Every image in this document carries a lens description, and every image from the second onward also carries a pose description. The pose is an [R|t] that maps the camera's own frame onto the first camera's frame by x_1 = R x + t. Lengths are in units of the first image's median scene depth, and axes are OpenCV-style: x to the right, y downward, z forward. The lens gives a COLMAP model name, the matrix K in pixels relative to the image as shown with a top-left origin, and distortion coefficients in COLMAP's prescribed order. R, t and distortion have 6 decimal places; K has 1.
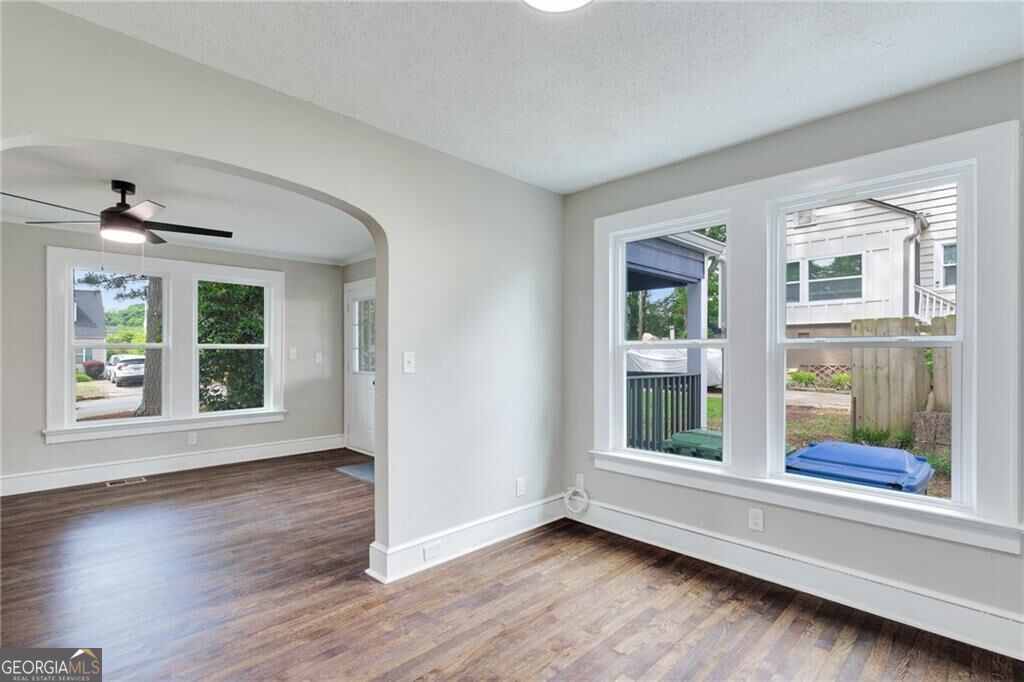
lens RADIAL K [[469.1, 0, 484.6], [0, 469.1, 356.4], [0, 0, 1]] dist [-0.001466, 0.001002]
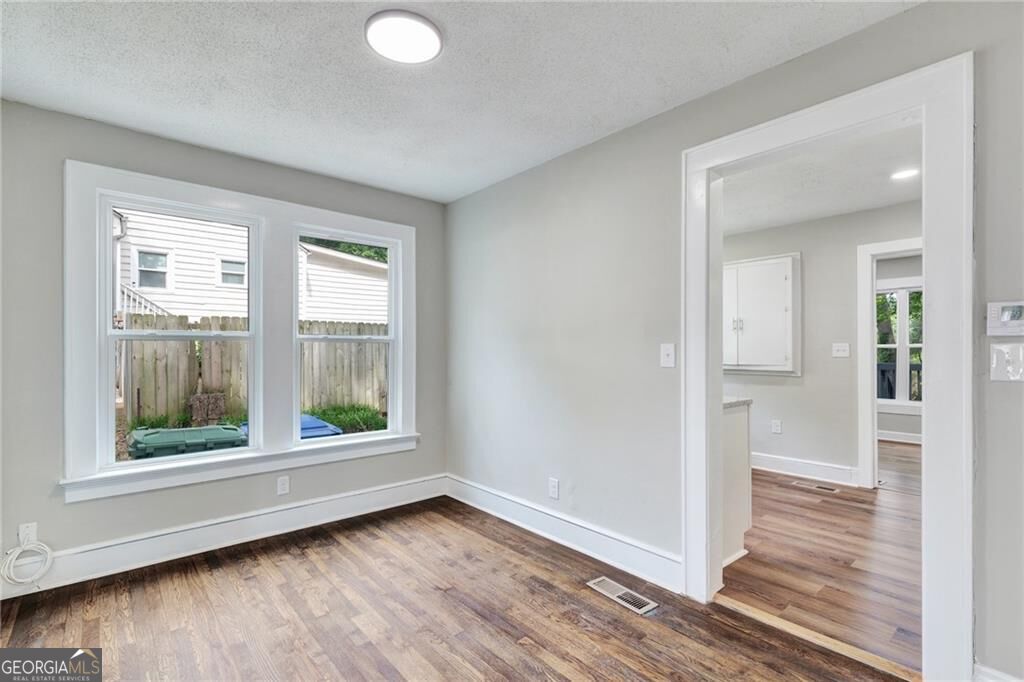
lens RADIAL K [[469.1, 0, 505.7], [0, 469.1, 349.2], [0, 0, 1]] dist [-0.001466, 0.001002]
pose [[0.054519, -0.001620, 0.998511, -0.561100], [0.002428, 0.999996, 0.001490, 0.000724], [-0.998510, 0.002343, 0.054523, 0.356104]]
